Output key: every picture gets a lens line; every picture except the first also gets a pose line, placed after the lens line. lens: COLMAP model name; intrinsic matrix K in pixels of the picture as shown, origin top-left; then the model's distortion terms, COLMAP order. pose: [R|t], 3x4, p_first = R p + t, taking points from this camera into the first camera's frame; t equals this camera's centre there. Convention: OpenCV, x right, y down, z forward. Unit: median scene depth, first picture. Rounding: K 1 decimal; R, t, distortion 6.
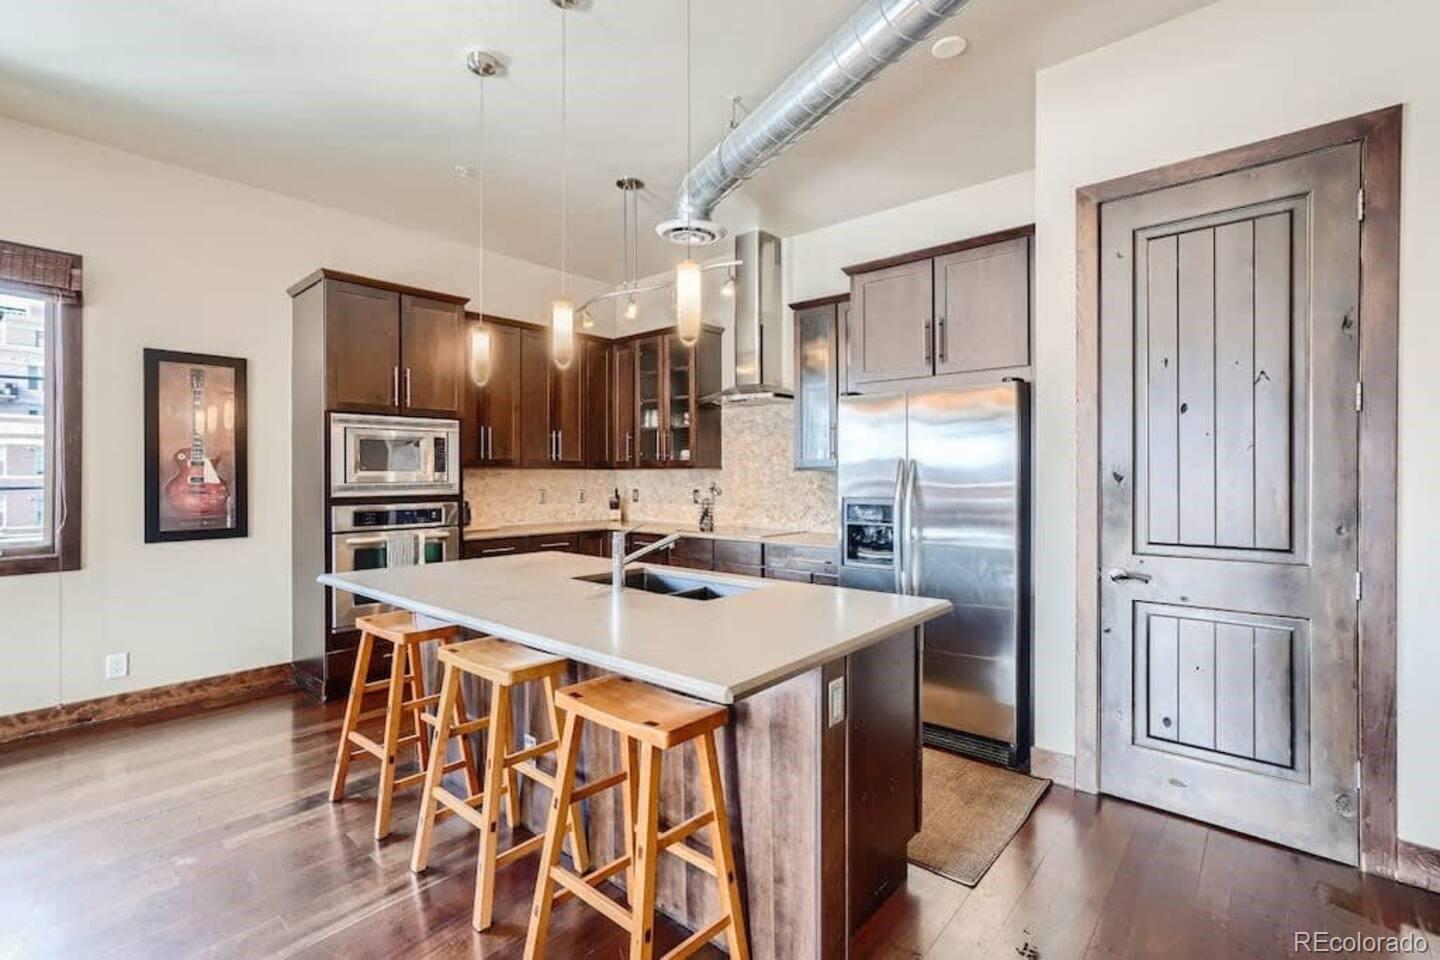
lens RADIAL K [[667.5, 0, 716.8], [0, 667.5, 477.4], [0, 0, 1]] dist [-0.001881, 0.000261]
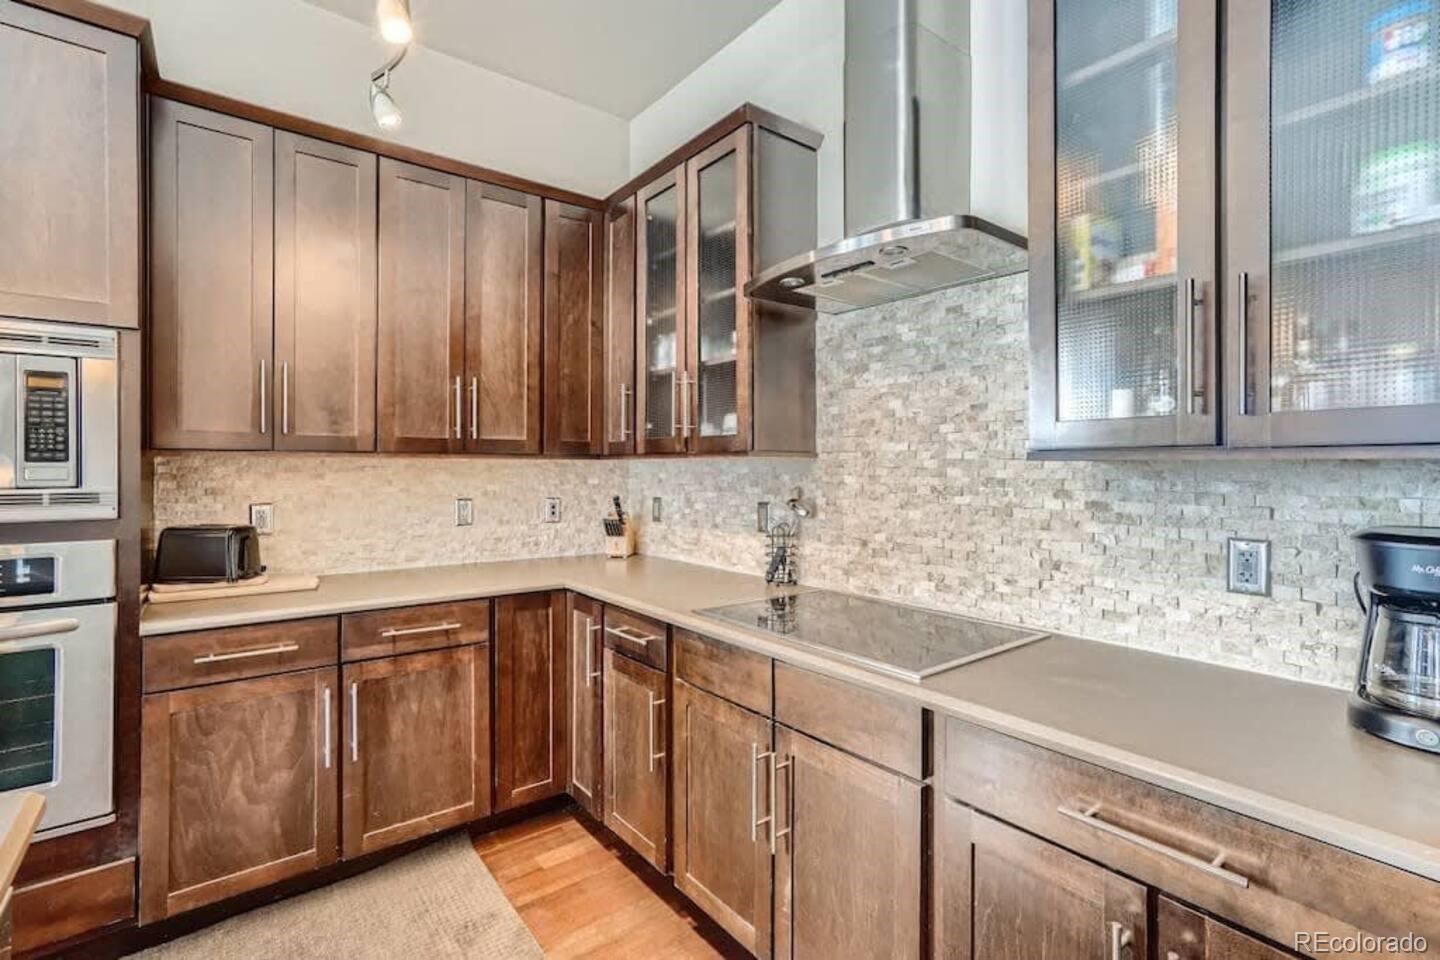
lens RADIAL K [[658.3, 0, 711.0], [0, 658.3, 471.1], [0, 0, 1]] dist [-0.014302, 0.006457]
pose [[0.979216, 0.003442, -0.202791, 0.027965], [-0.003738, 0.999992, -0.001074, -0.003059], [0.202786, 0.001809, 0.979221, 0.578988]]
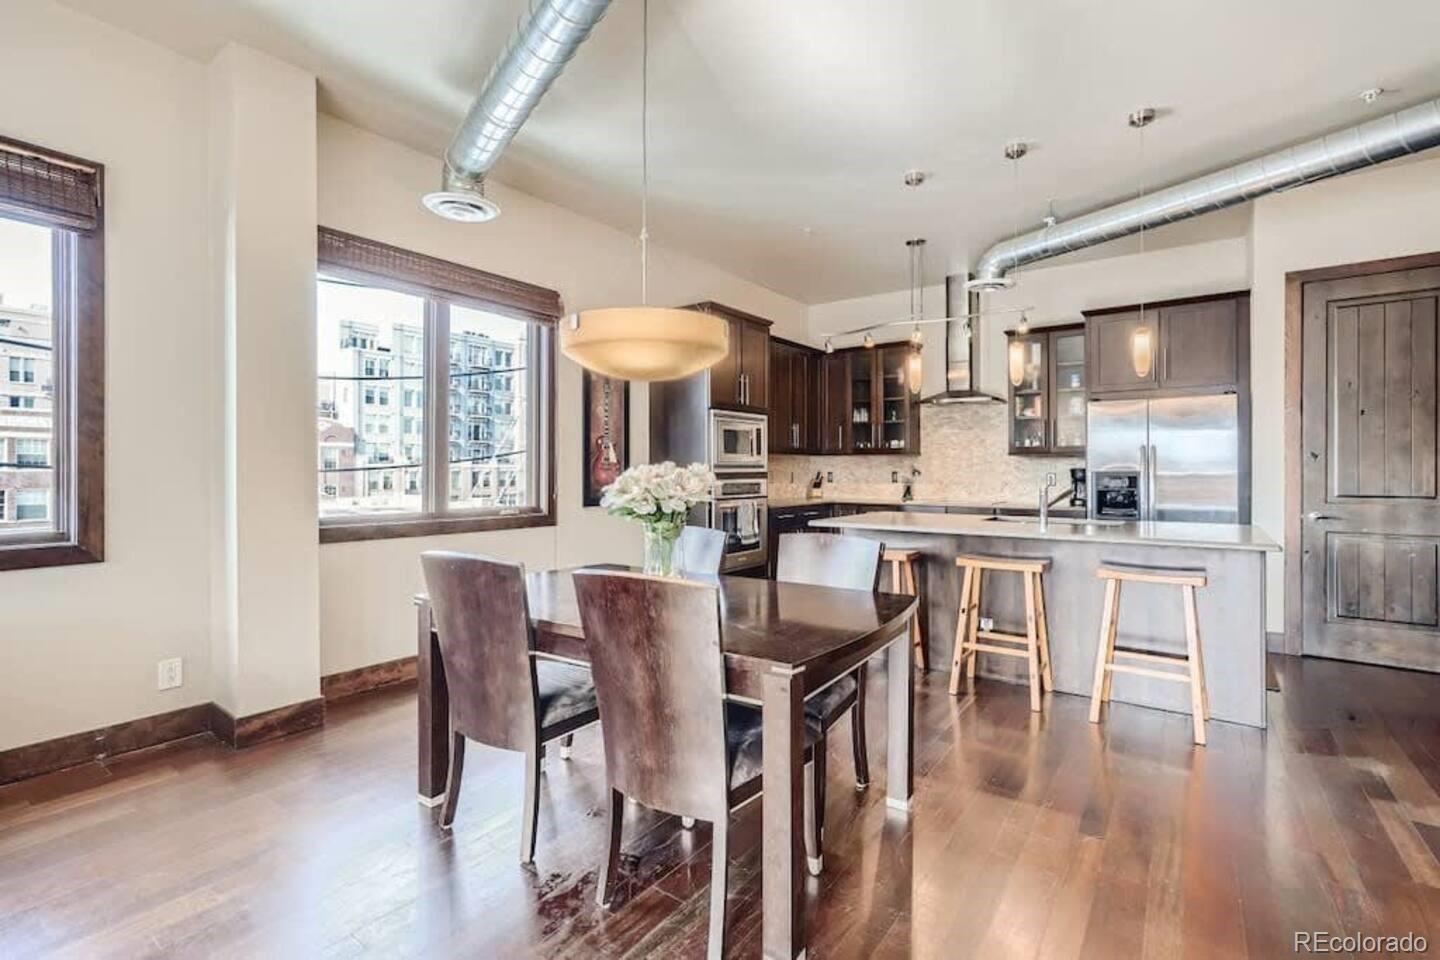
lens RADIAL K [[658.3, 0, 712.9], [0, 658.3, 471.1], [0, 0, 1]] dist [-0.014302, 0.006457]
pose [[0.996475, 0.000083, 0.083890, -0.508522], [0.000244, 0.999992, -0.003885, 0.023166], [-0.083890, 0.003892, 0.996467, -0.230456]]
